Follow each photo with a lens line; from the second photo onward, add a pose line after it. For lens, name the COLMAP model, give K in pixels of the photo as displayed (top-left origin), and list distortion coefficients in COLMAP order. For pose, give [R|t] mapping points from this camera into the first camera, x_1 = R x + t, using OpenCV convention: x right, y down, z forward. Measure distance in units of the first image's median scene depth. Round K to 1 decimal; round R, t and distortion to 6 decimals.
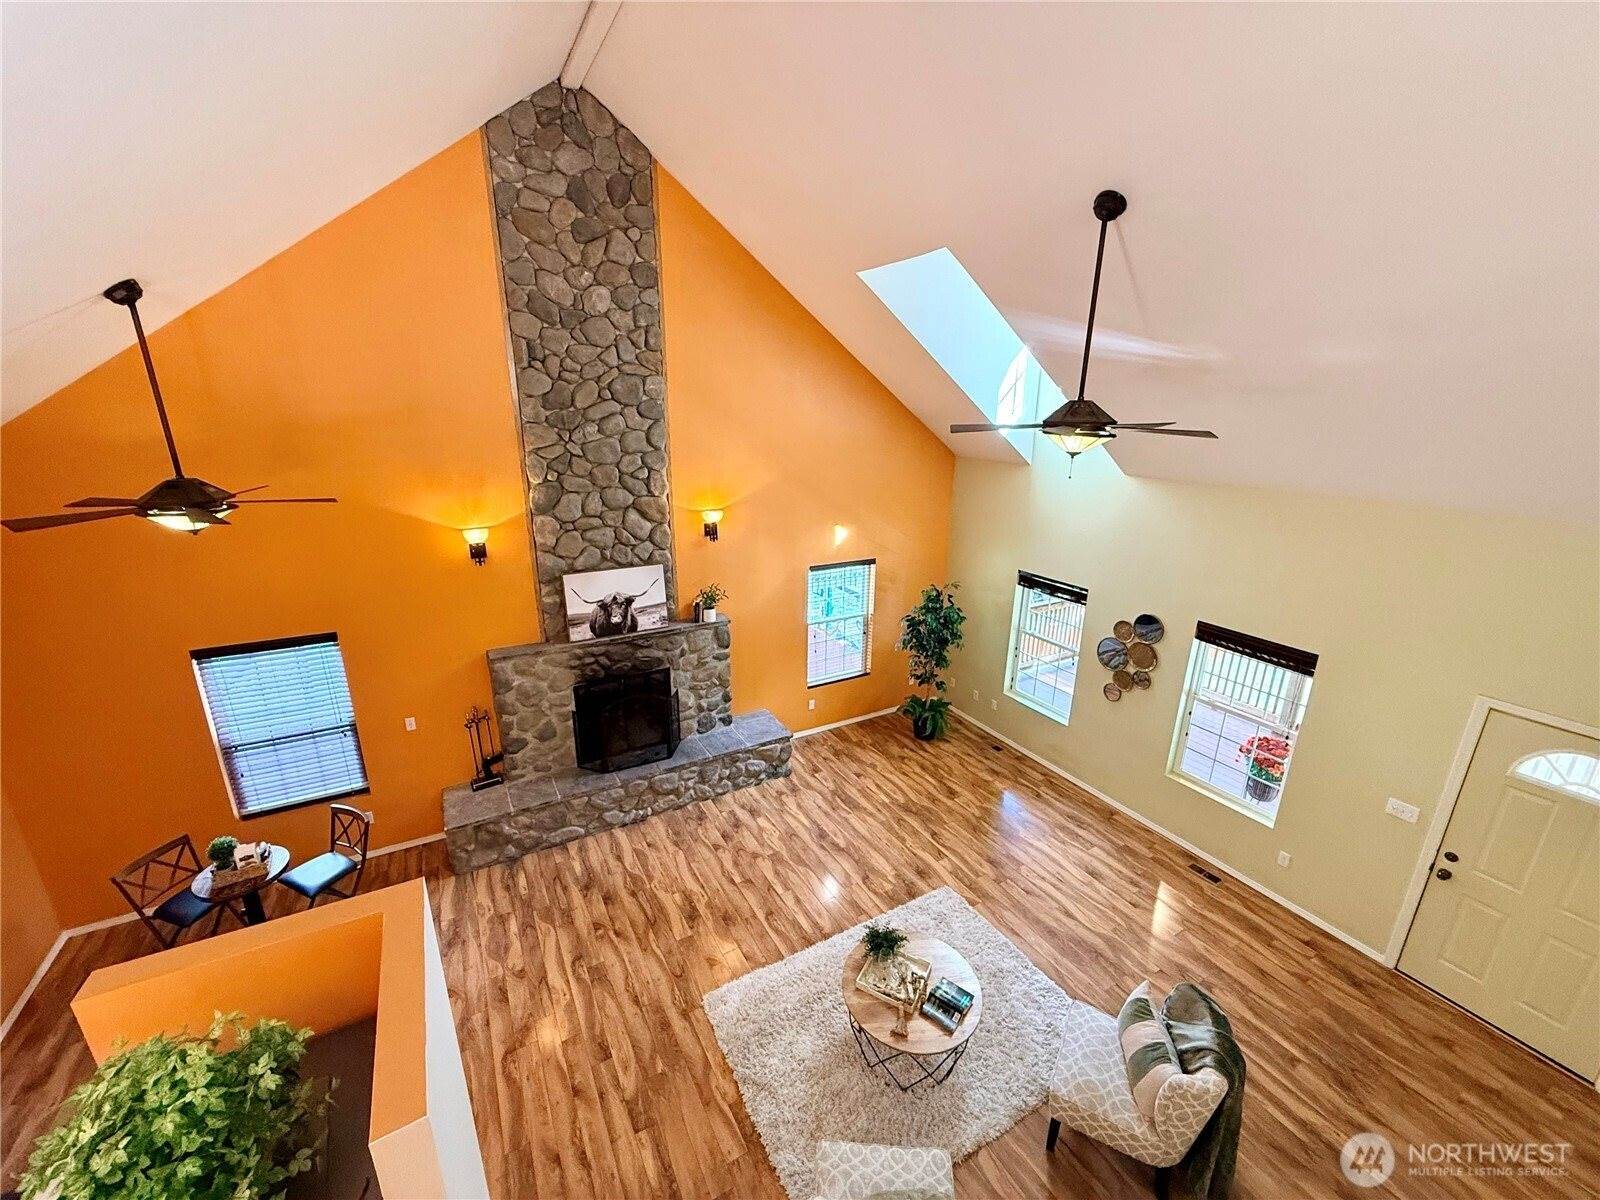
lens RADIAL K [[635.4, 0, 794.9], [0, 635.4, 598.9], [0, 0, 1]] dist [-0.000831, 0.000107]
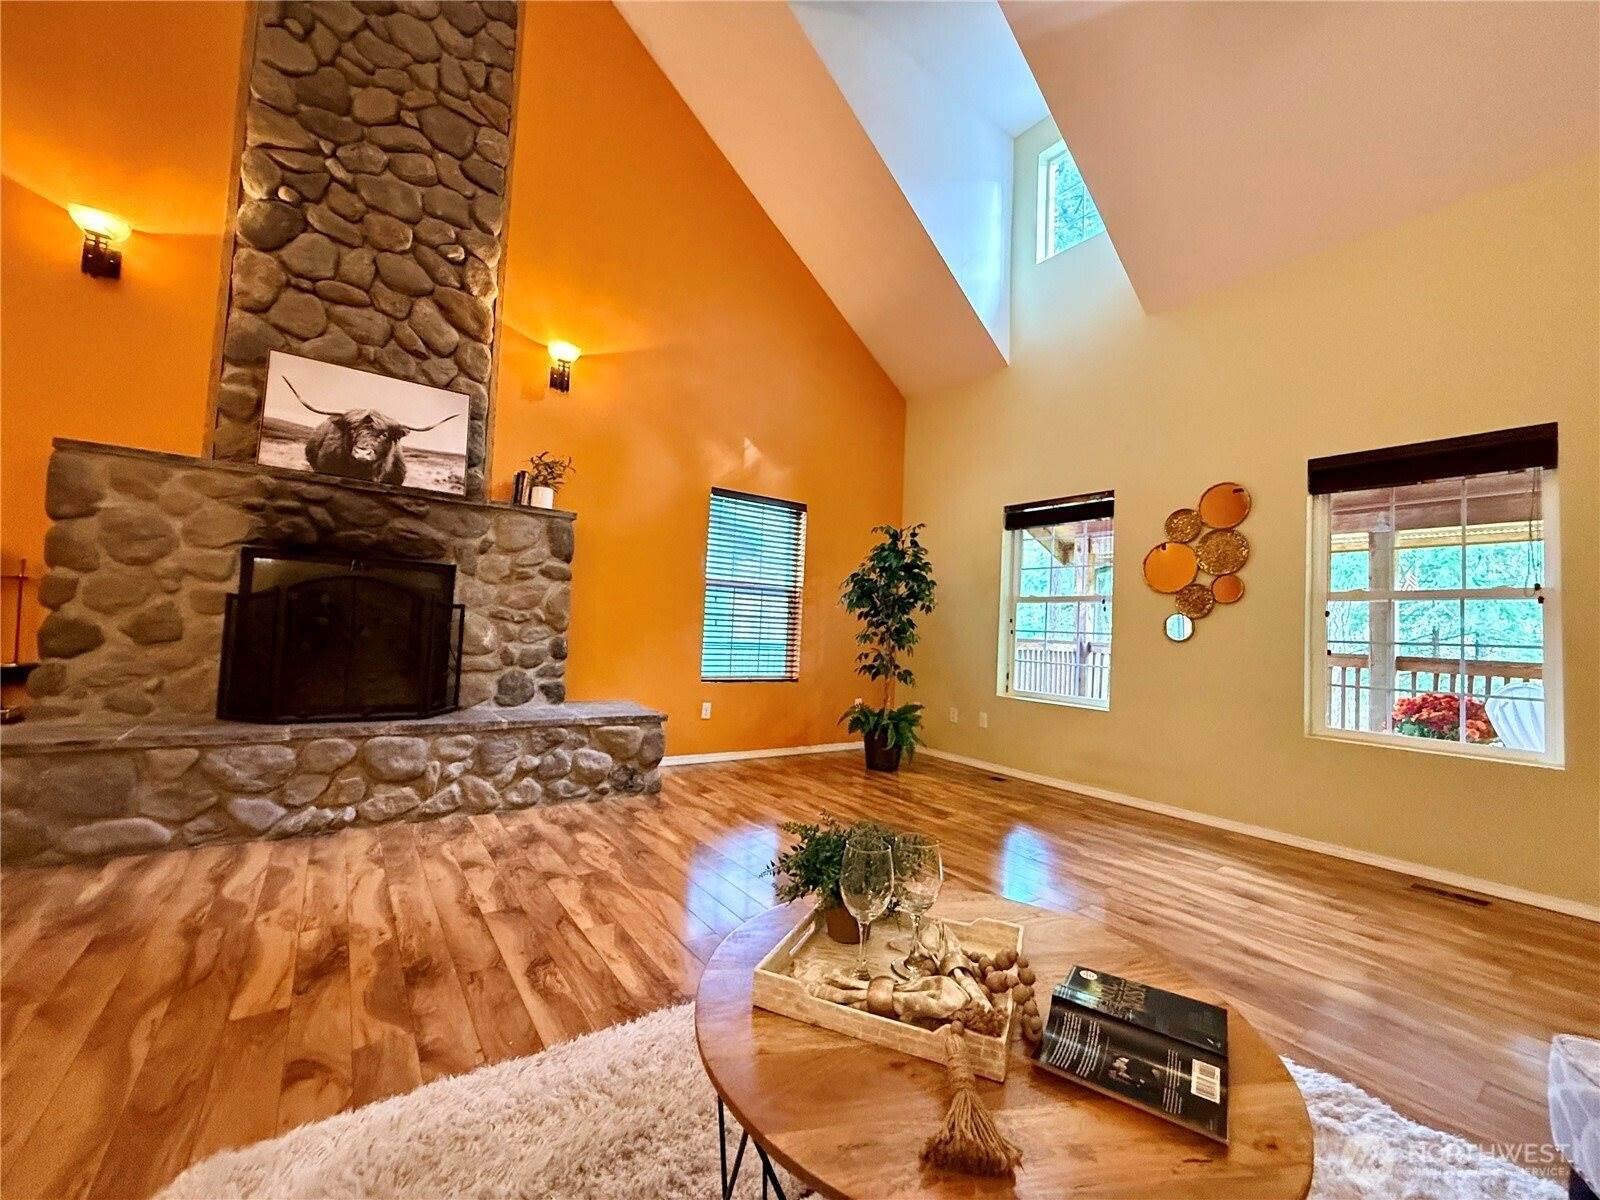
lens RADIAL K [[635.4, 0, 793.2], [0, 635.4, 600.9], [0, 0, 1]] dist [-0.000831, 0.000107]
pose [[0.993307, 0.044106, 0.106756, 0.053428], [-0.005765, 0.942005, -0.335549, 0.369197], [-0.115364, 0.332687, 0.935954, 0.486461]]
